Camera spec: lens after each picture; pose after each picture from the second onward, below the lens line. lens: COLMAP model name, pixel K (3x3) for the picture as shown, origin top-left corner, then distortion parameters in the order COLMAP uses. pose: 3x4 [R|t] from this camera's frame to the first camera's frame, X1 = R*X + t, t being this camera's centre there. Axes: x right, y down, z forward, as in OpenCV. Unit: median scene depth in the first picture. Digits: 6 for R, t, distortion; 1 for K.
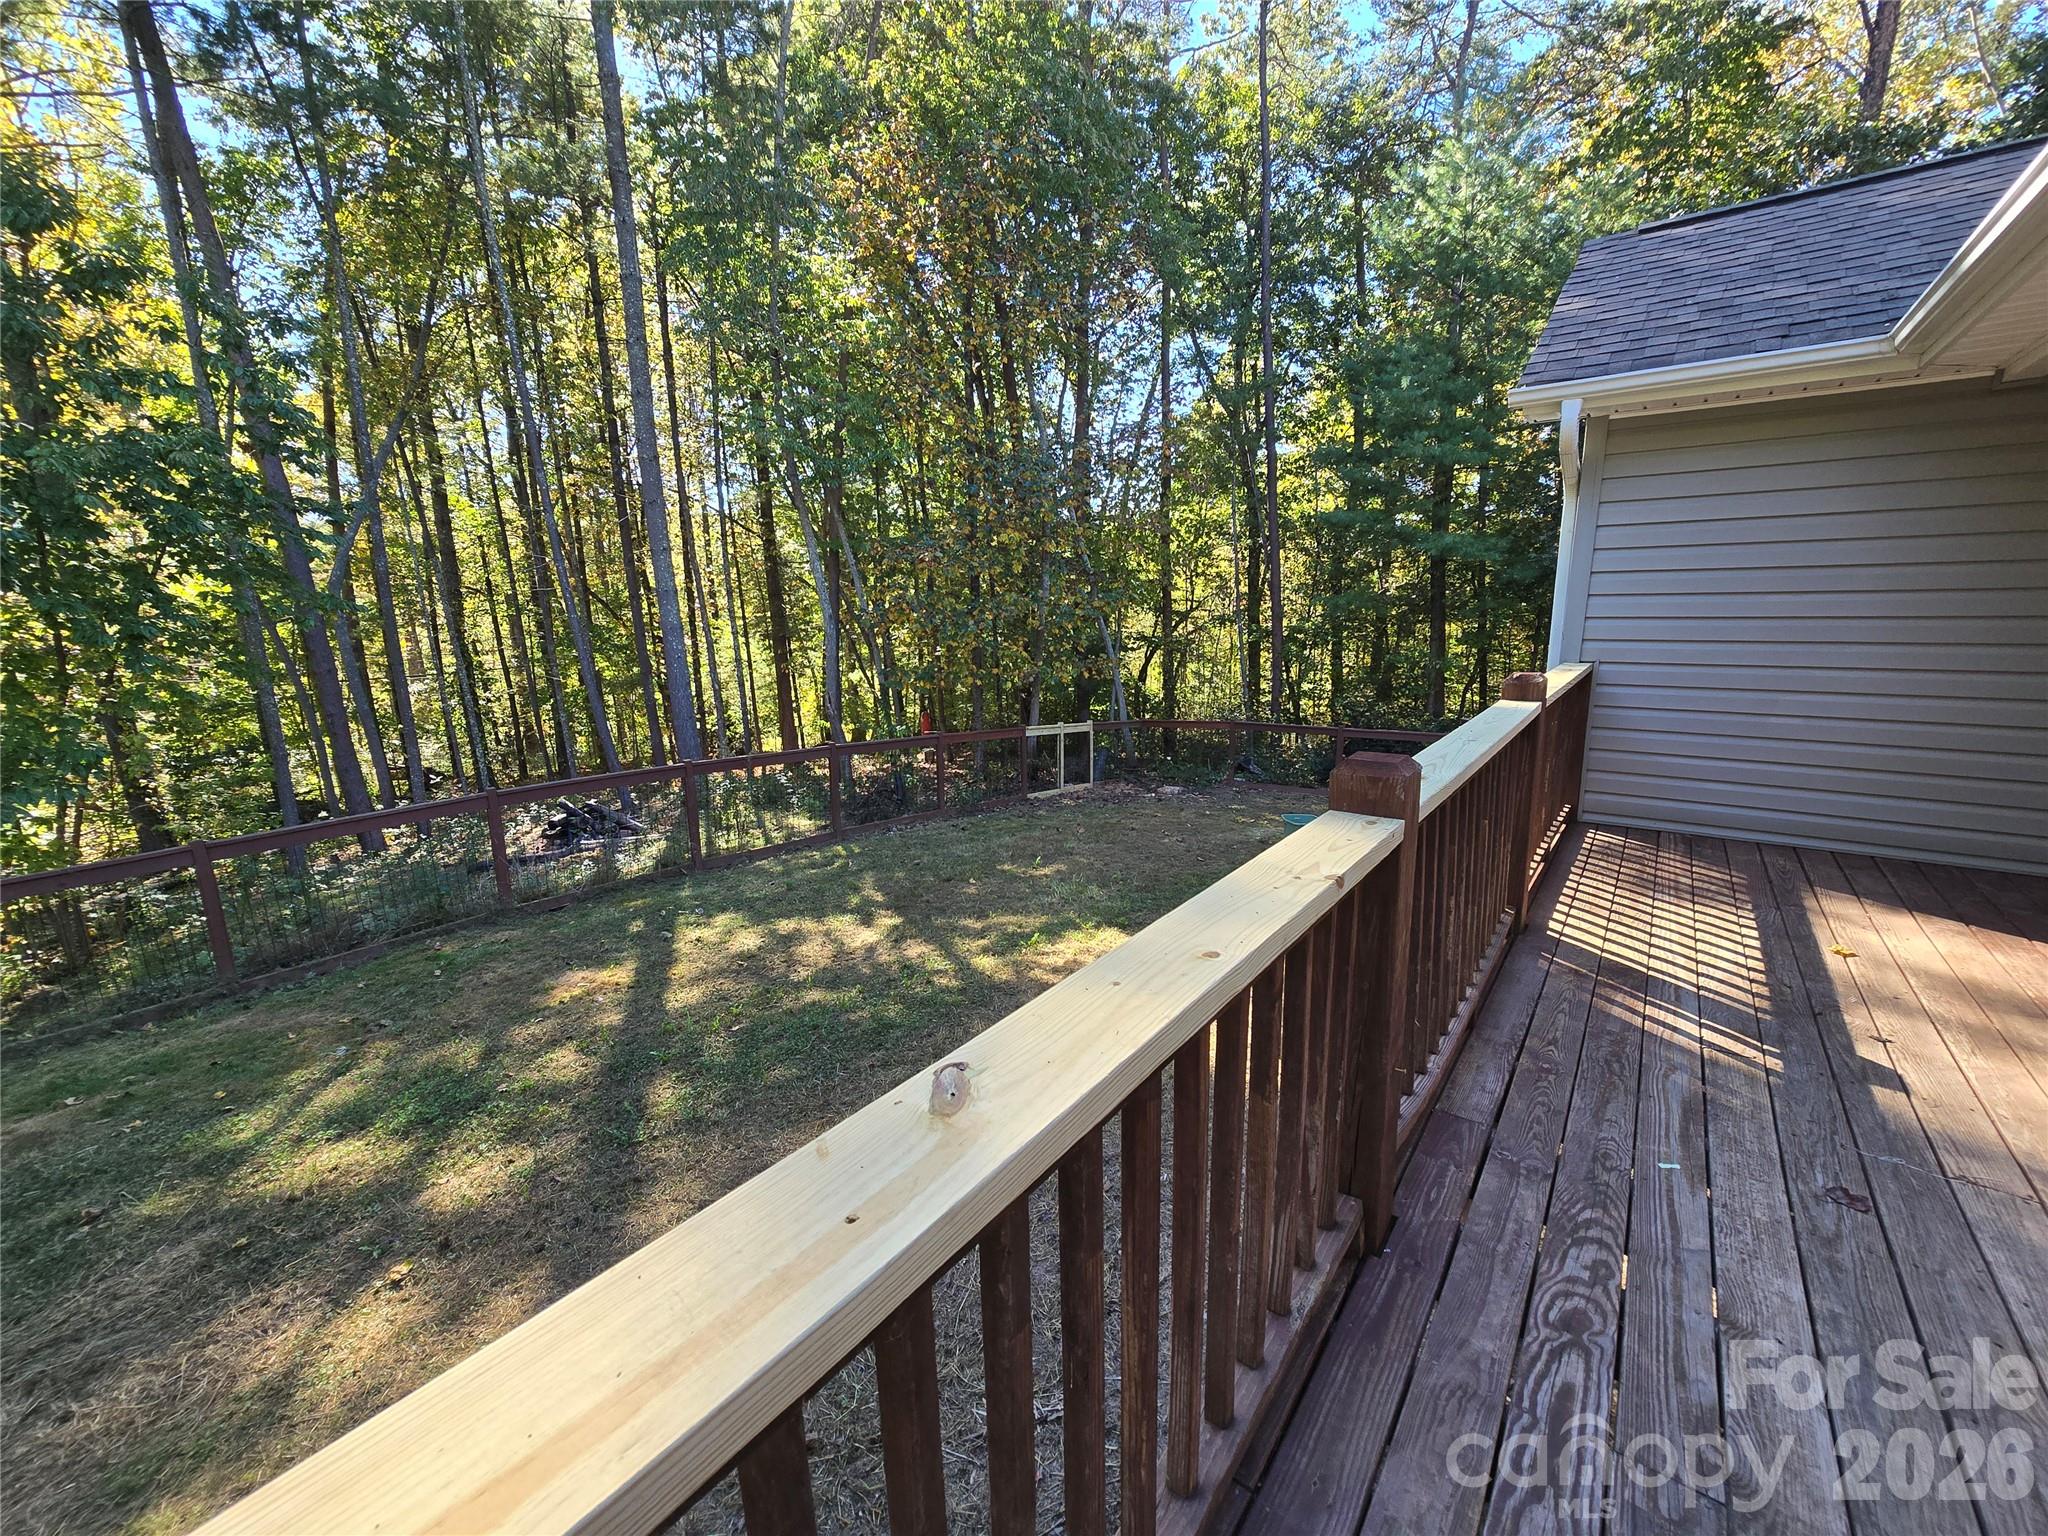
lens RADIAL K [[835.6, 0, 1013.2], [0, 835.6, 775.4], [0, 0, 1]] dist [-0.008192, 0.002933]
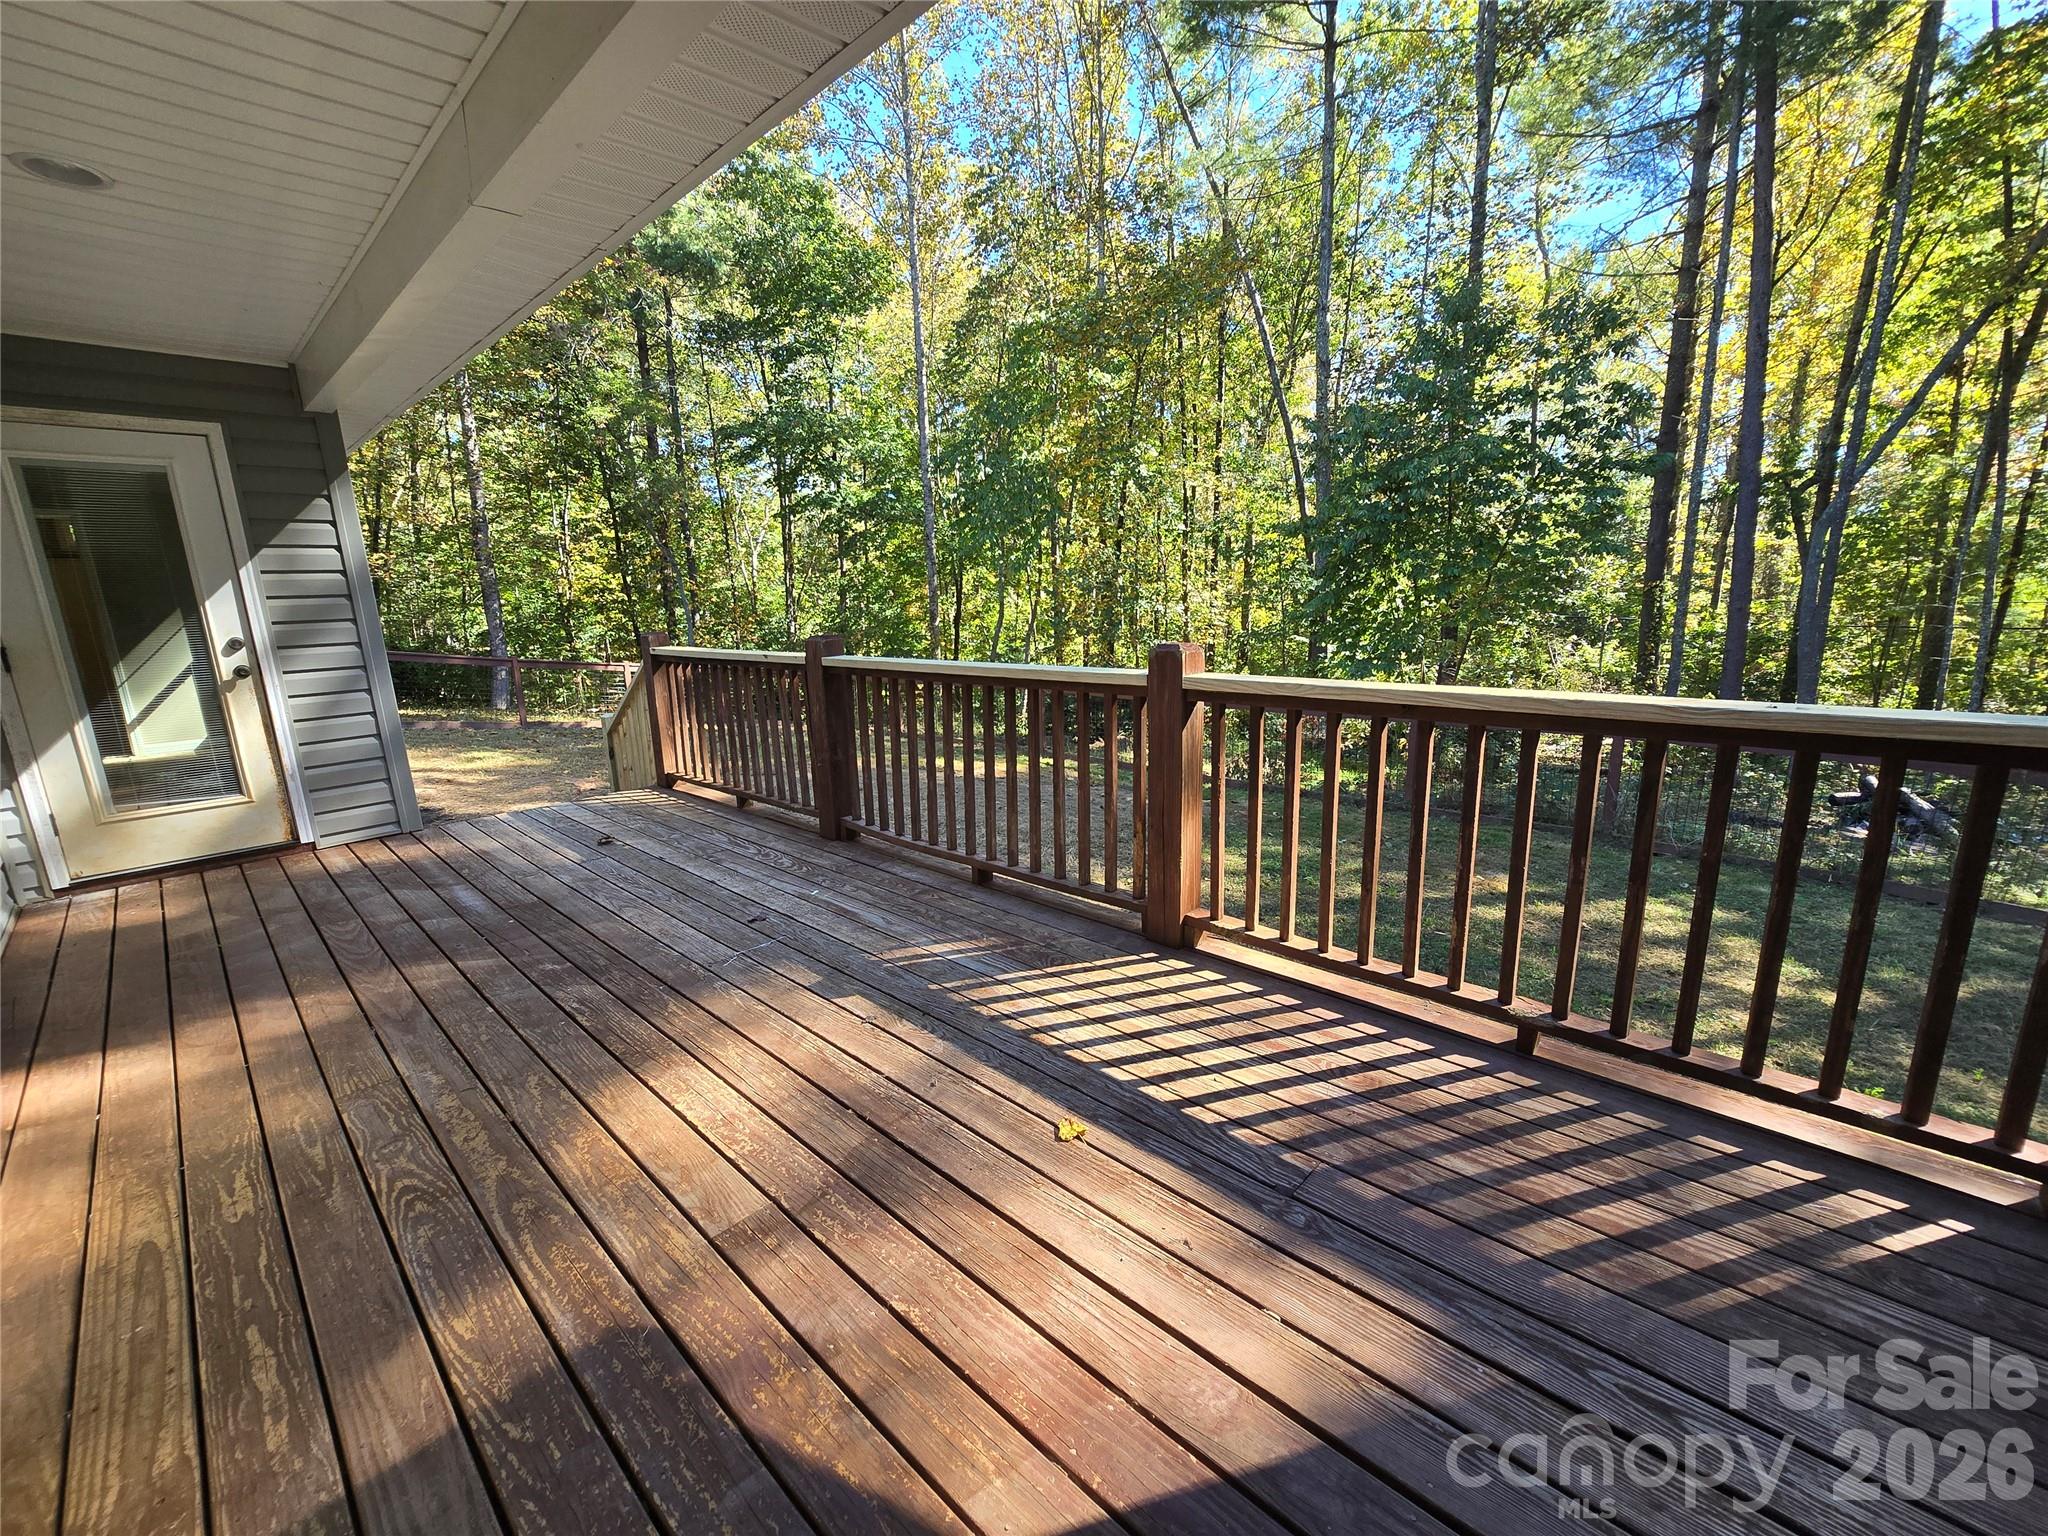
lens RADIAL K [[835.6, 0, 1024.3], [0, 835.6, 770.7], [0, 0, 1]] dist [-0.008192, 0.002933]
pose [[-0.099197, 0.235120, -0.966891, 1.066868], [-0.167308, 0.953910, 0.249128, -0.132615], [0.980902, 0.186481, -0.055288, 0.659375]]
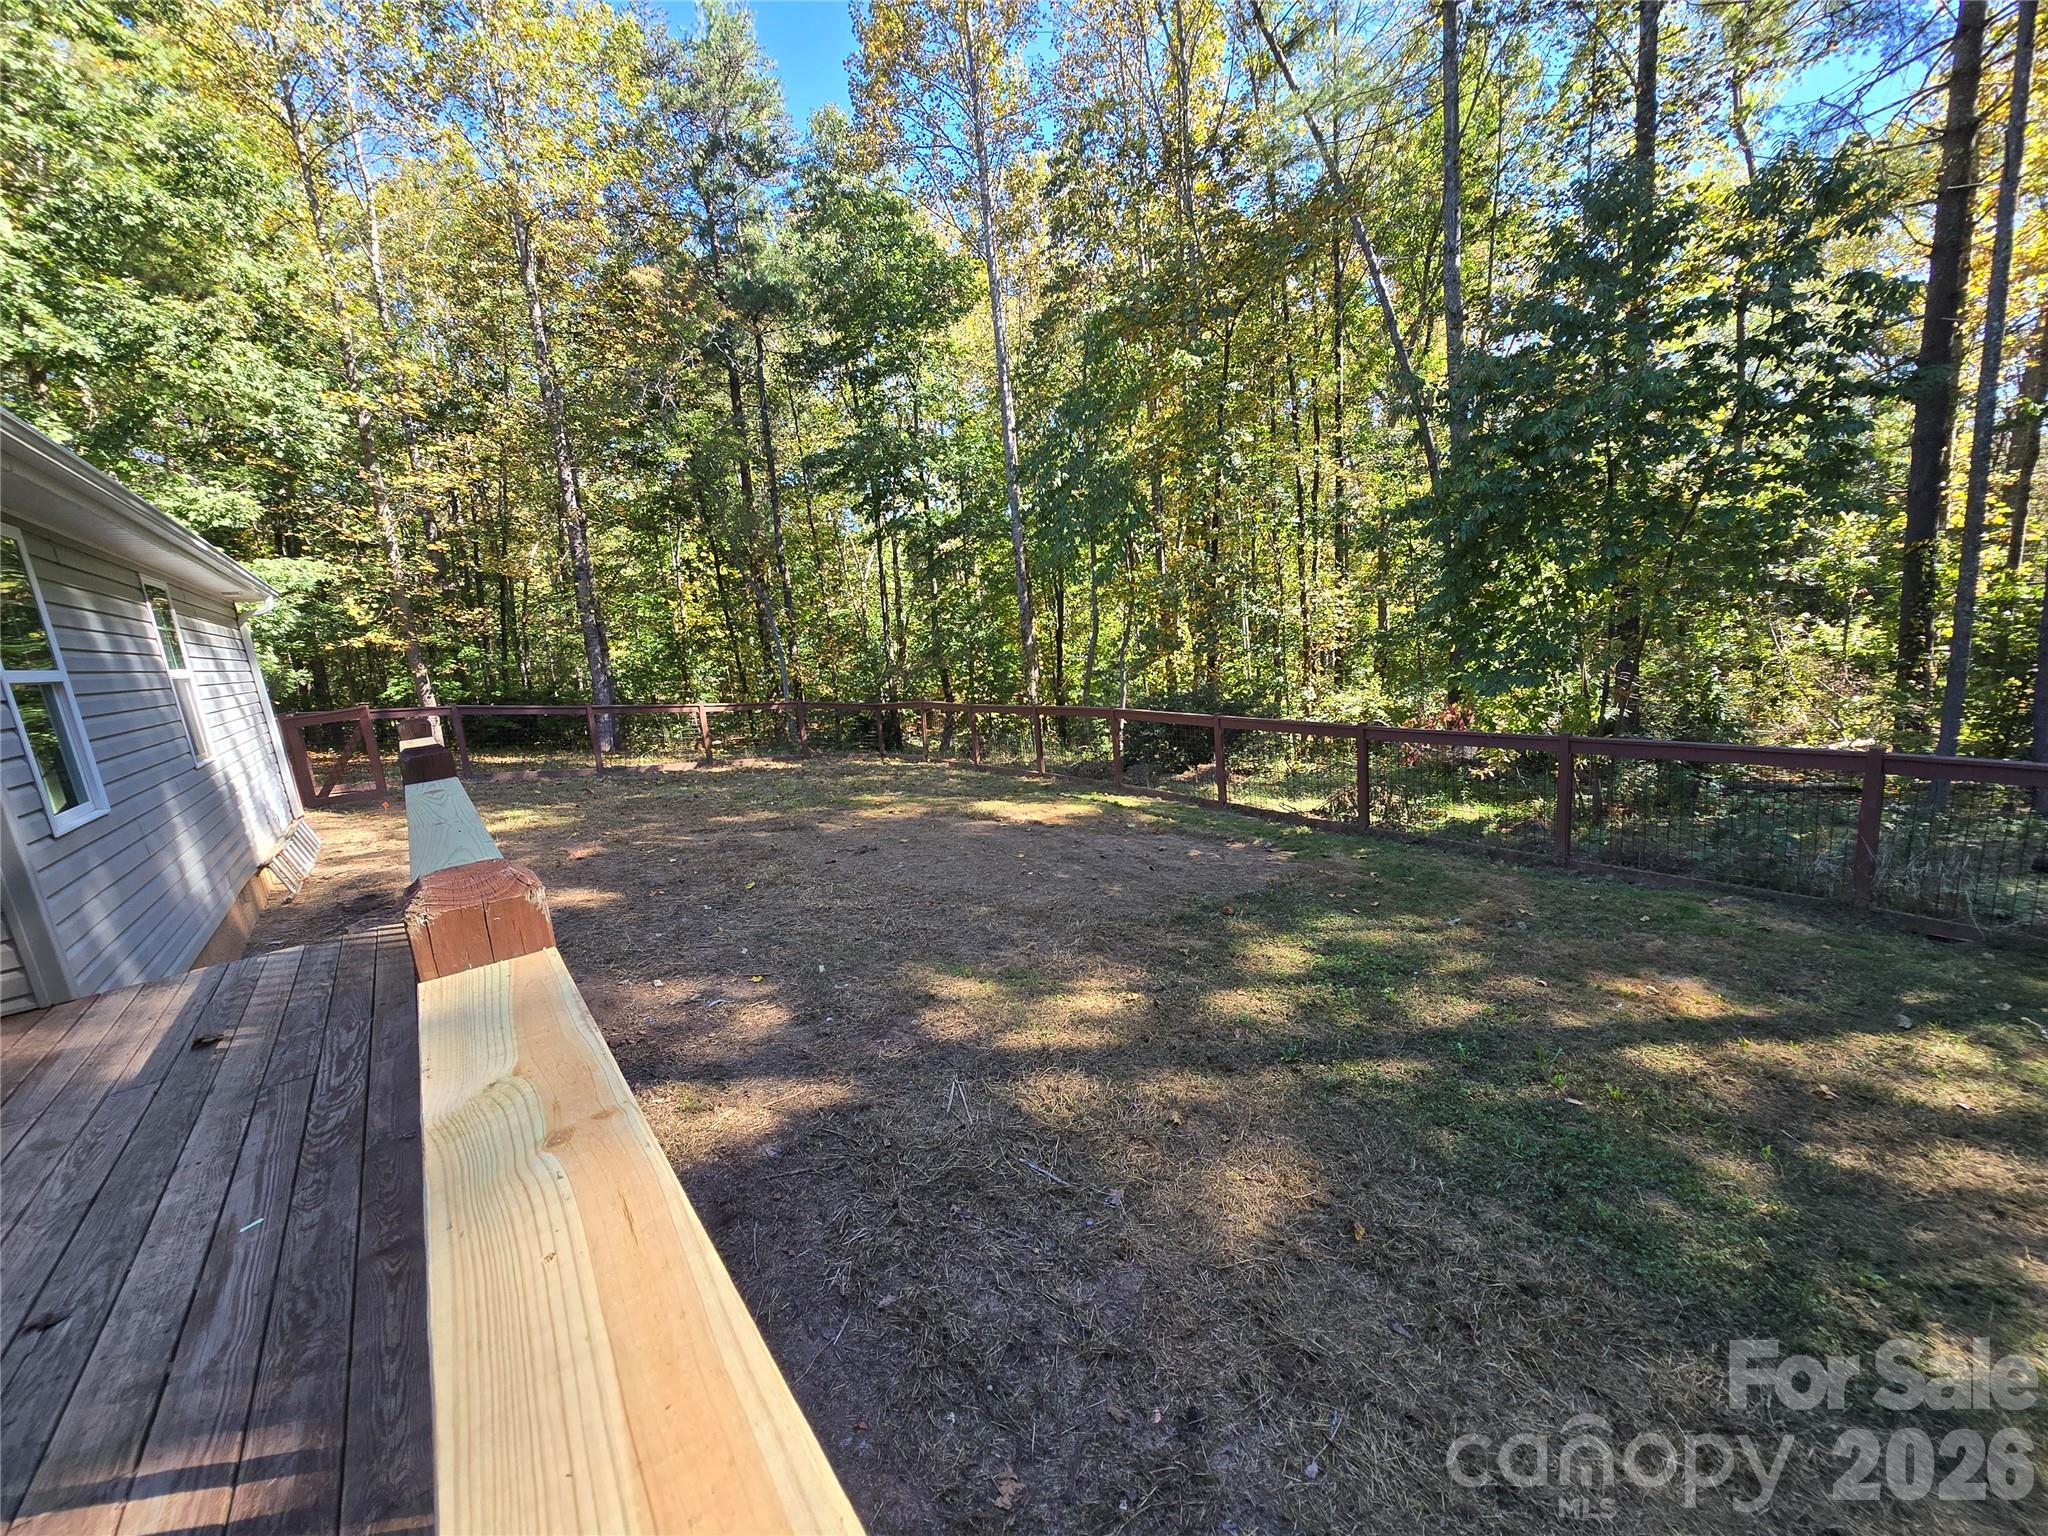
lens RADIAL K [[835.6, 0, 1023.5], [0, 835.6, 770.1], [0, 0, 1]] dist [-0.008192, 0.002933]
pose [[-0.262909, 0.229356, -0.937163, 0.605431], [-0.094763, 0.960499, 0.261651, -0.186892], [0.960156, 0.157599, -0.230789, 0.908474]]
